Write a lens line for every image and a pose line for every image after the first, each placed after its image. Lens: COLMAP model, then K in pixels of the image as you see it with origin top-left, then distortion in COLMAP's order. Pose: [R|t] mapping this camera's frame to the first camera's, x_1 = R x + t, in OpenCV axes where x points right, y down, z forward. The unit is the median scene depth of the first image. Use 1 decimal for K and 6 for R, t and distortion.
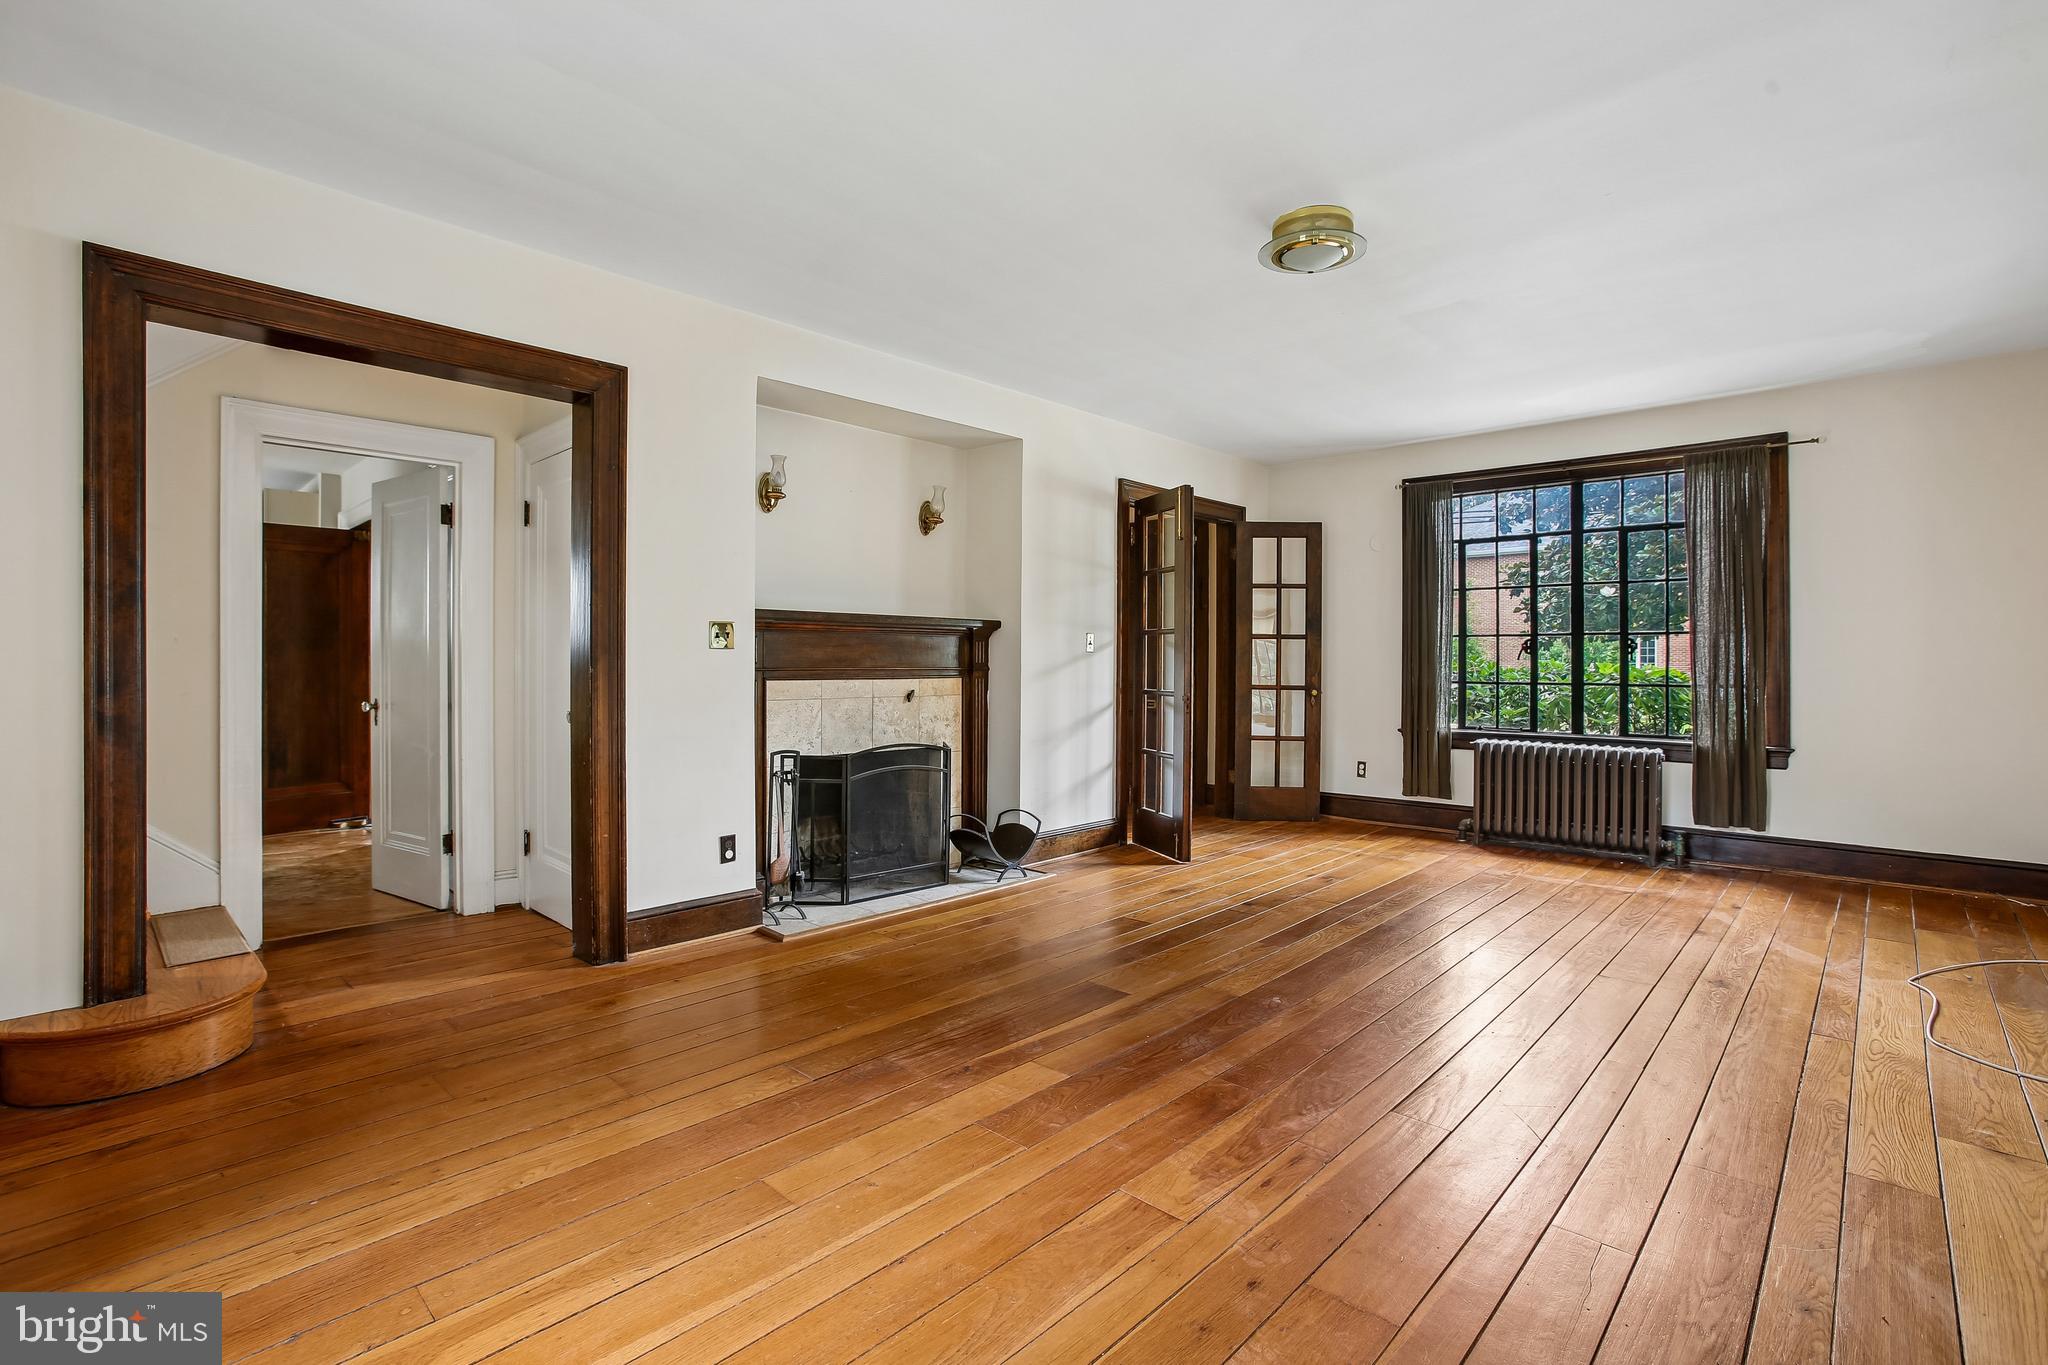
lens RADIAL K [[946.1, 0, 1029.3], [0, 946.1, 665.2], [0, 0, 1]] dist [-0.063873, 0.035857]
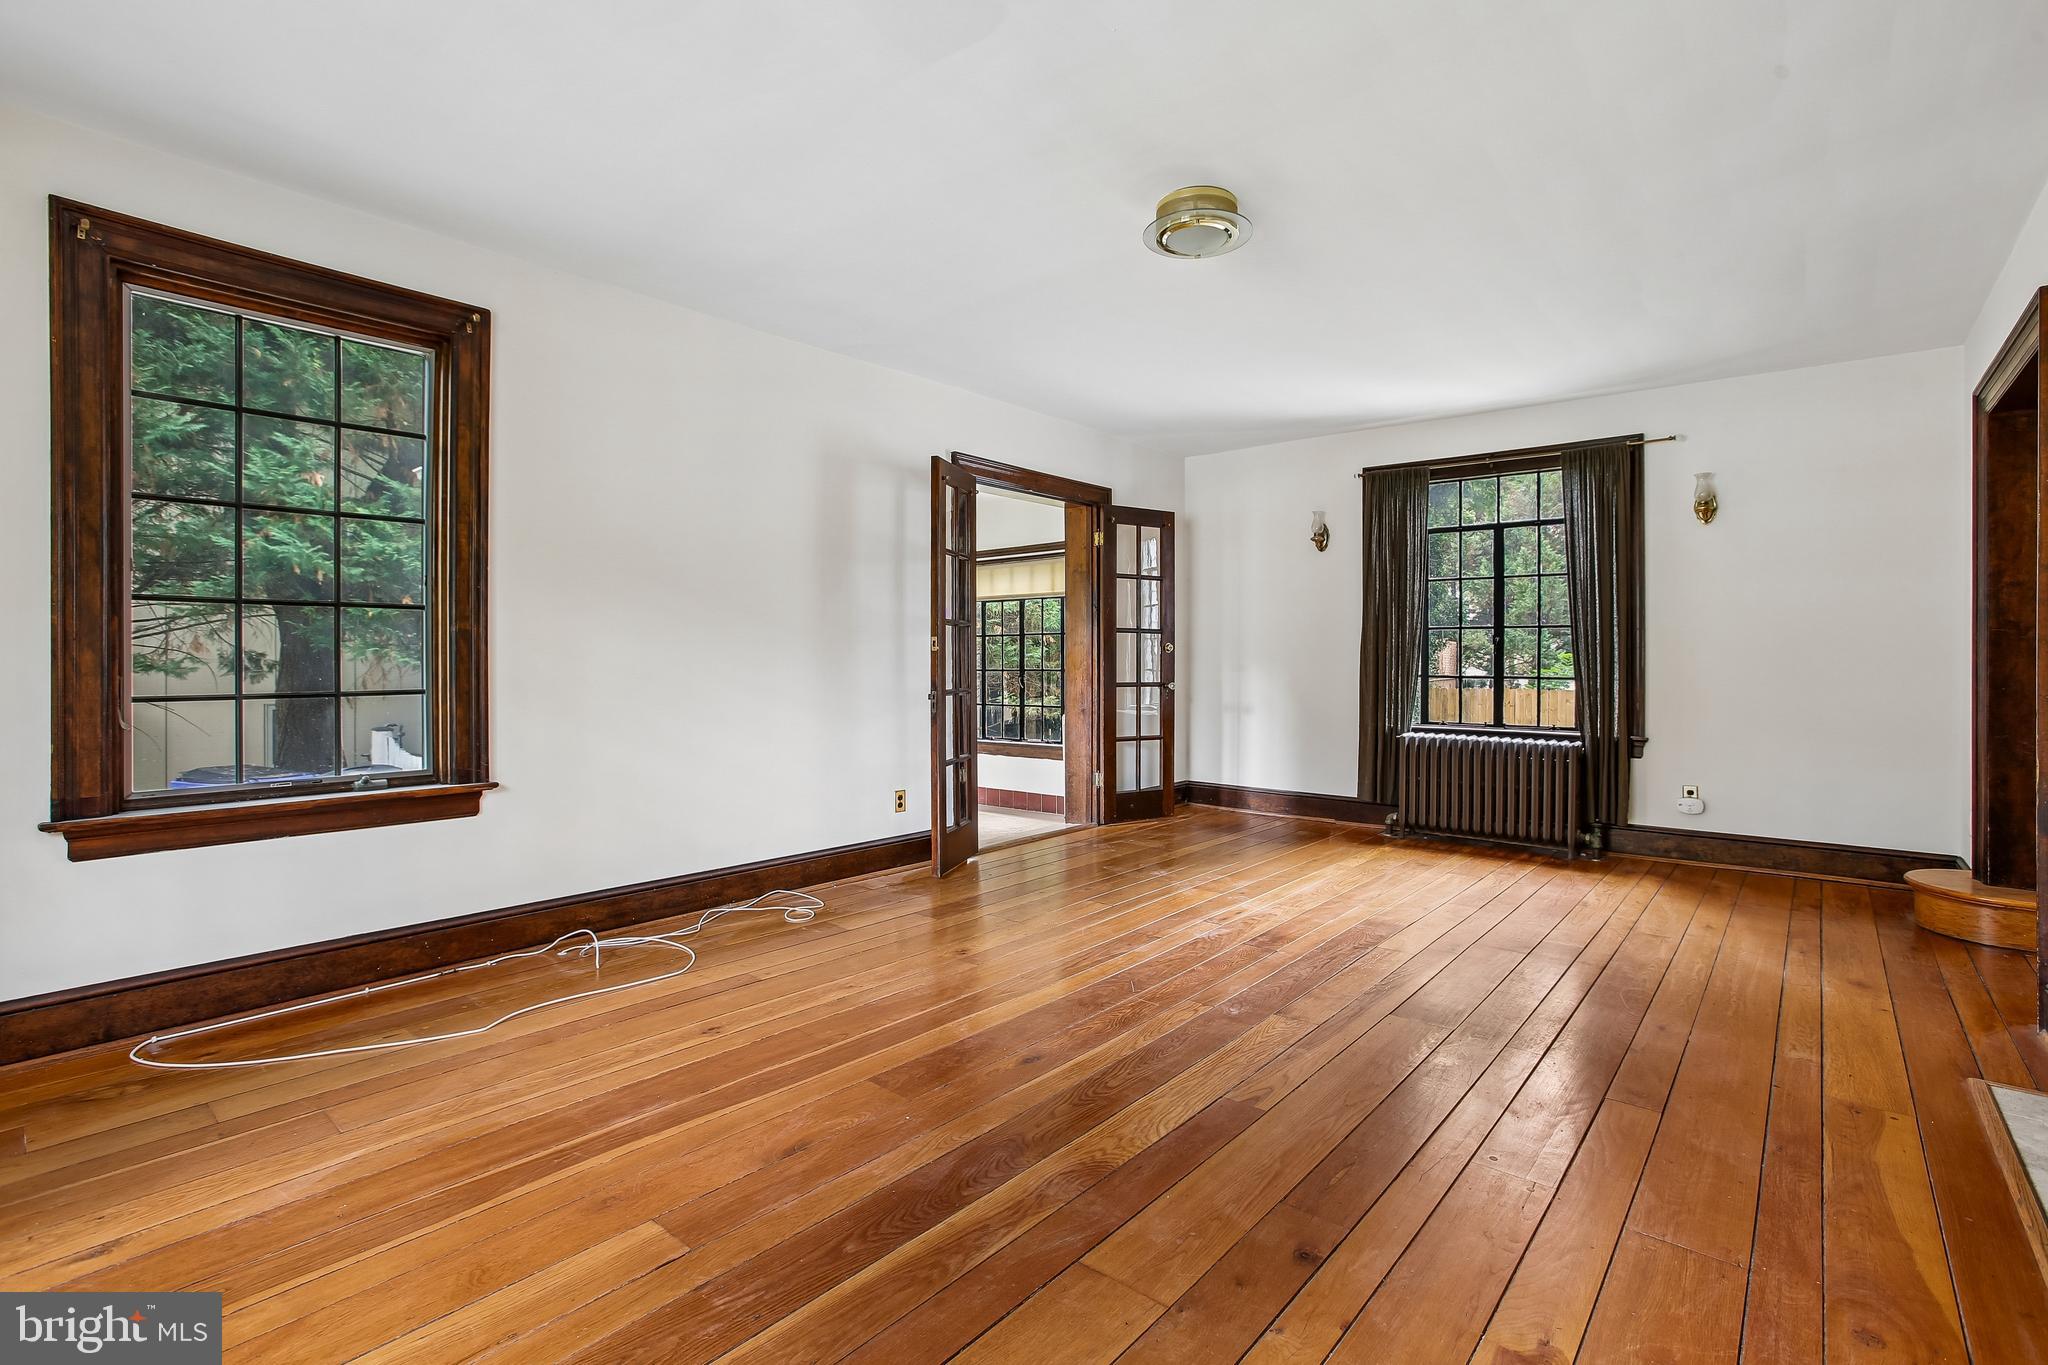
lens RADIAL K [[946.1, 0, 1029.3], [0, 946.1, 665.2], [0, 0, 1]] dist [-0.063873, 0.035857]
pose [[-0.999077, -0.004687, -0.042695, 0.319045], [-0.005301, 0.999884, 0.014283, -0.003516], [0.042623, 0.014496, -0.998986, 1.199604]]
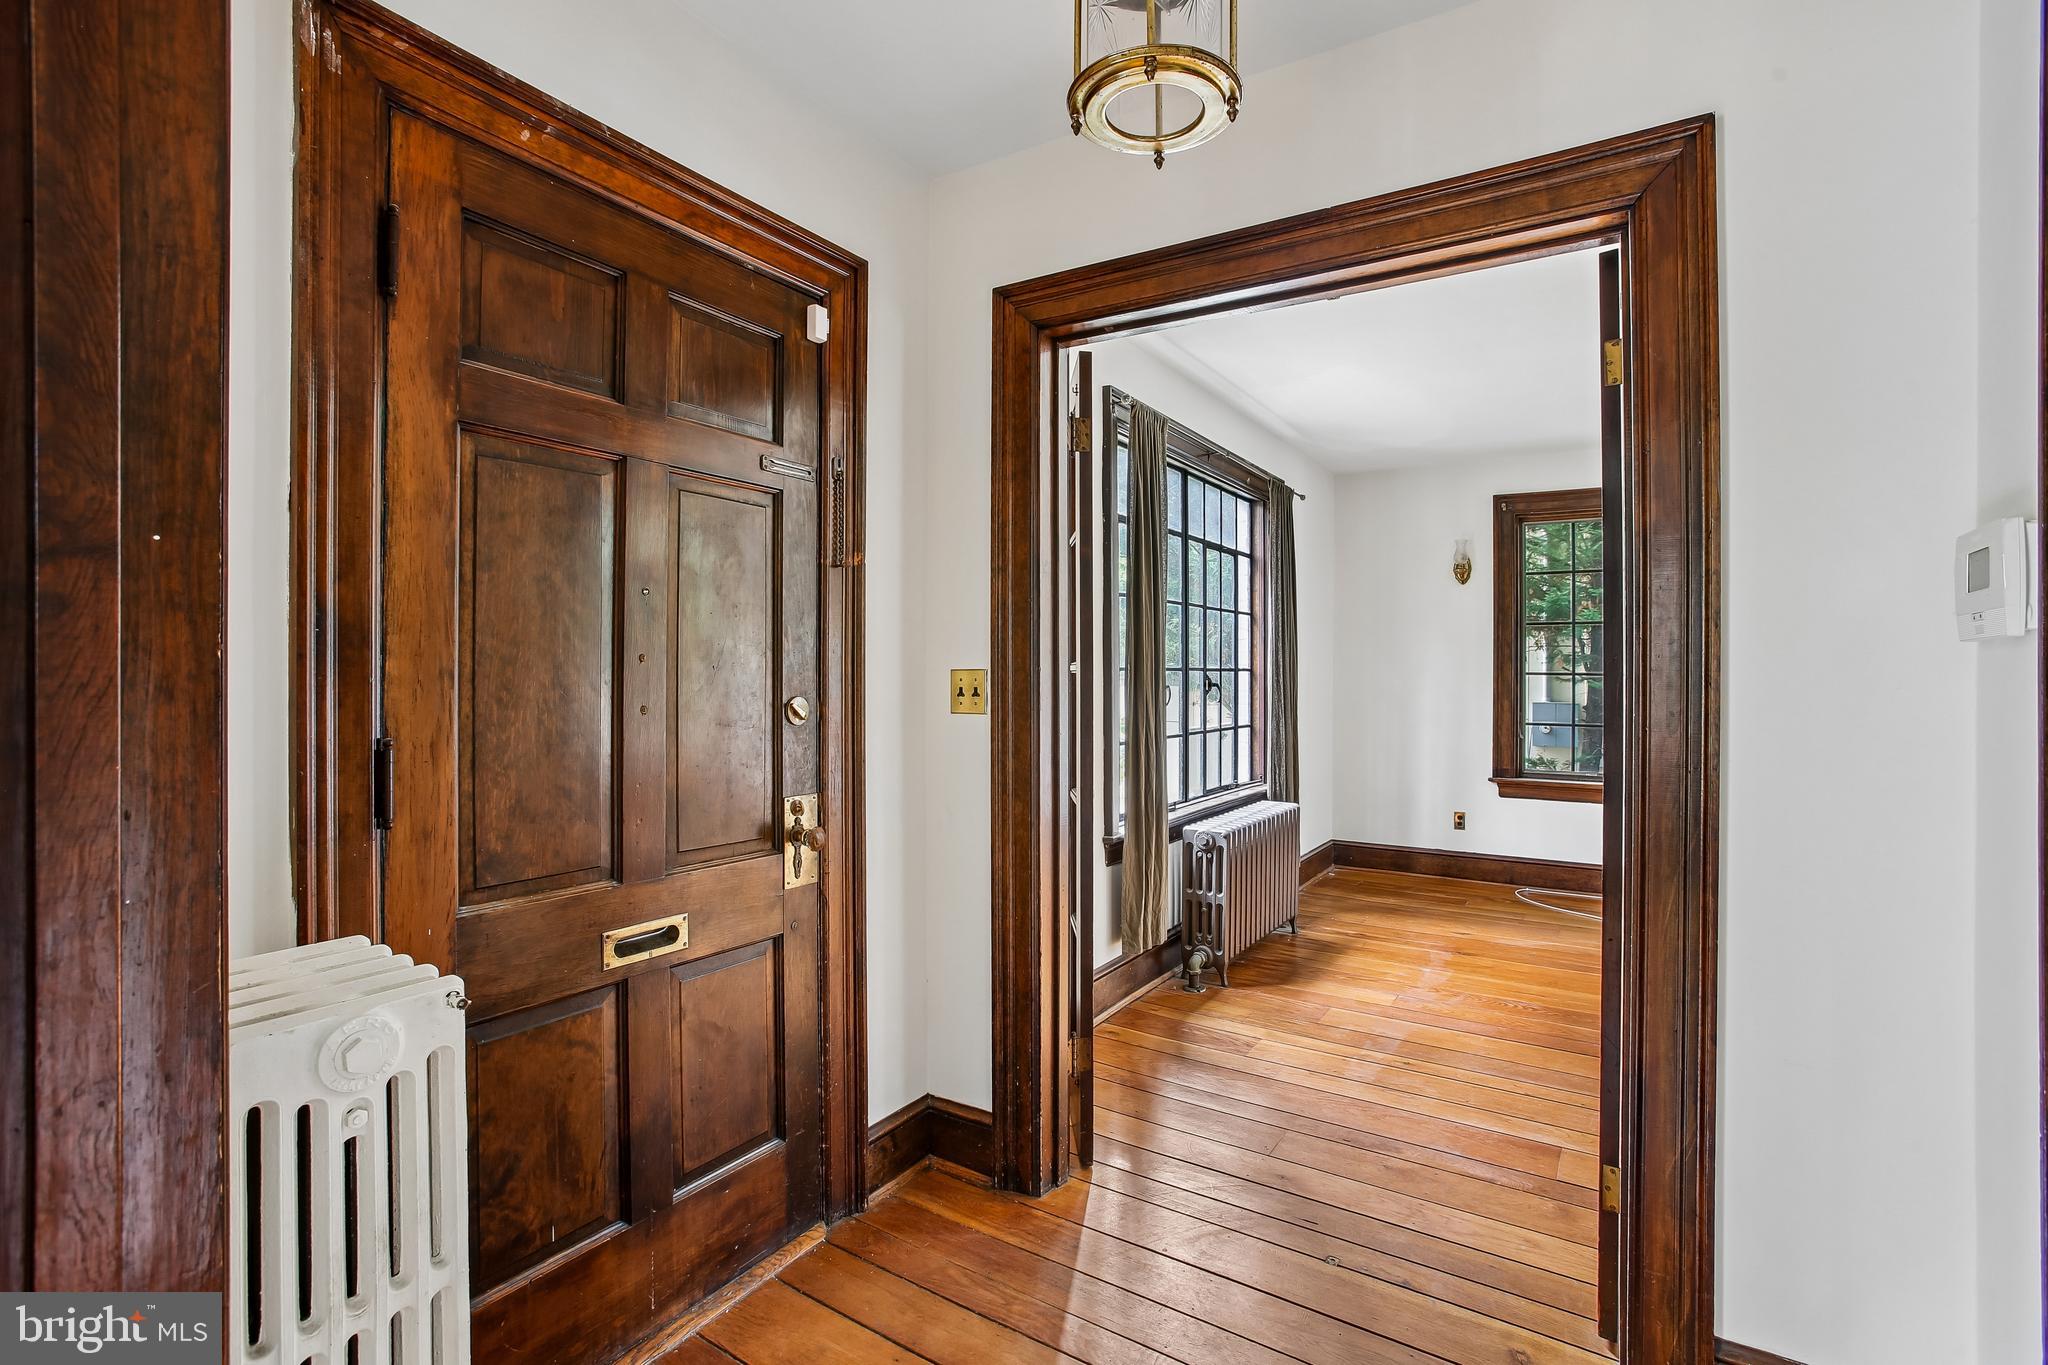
lens RADIAL K [[974.3, 0, 1024.0], [0, 974.3, 682.5], [0, 0, 1]] dist [-0.063741, 0.032737]
pose [[-0.181066, -0.011786, 0.983400, -0.201854], [0.007776, 0.999880, 0.013415, -0.042374], [-0.983440, 0.010076, -0.180953, 1.440061]]
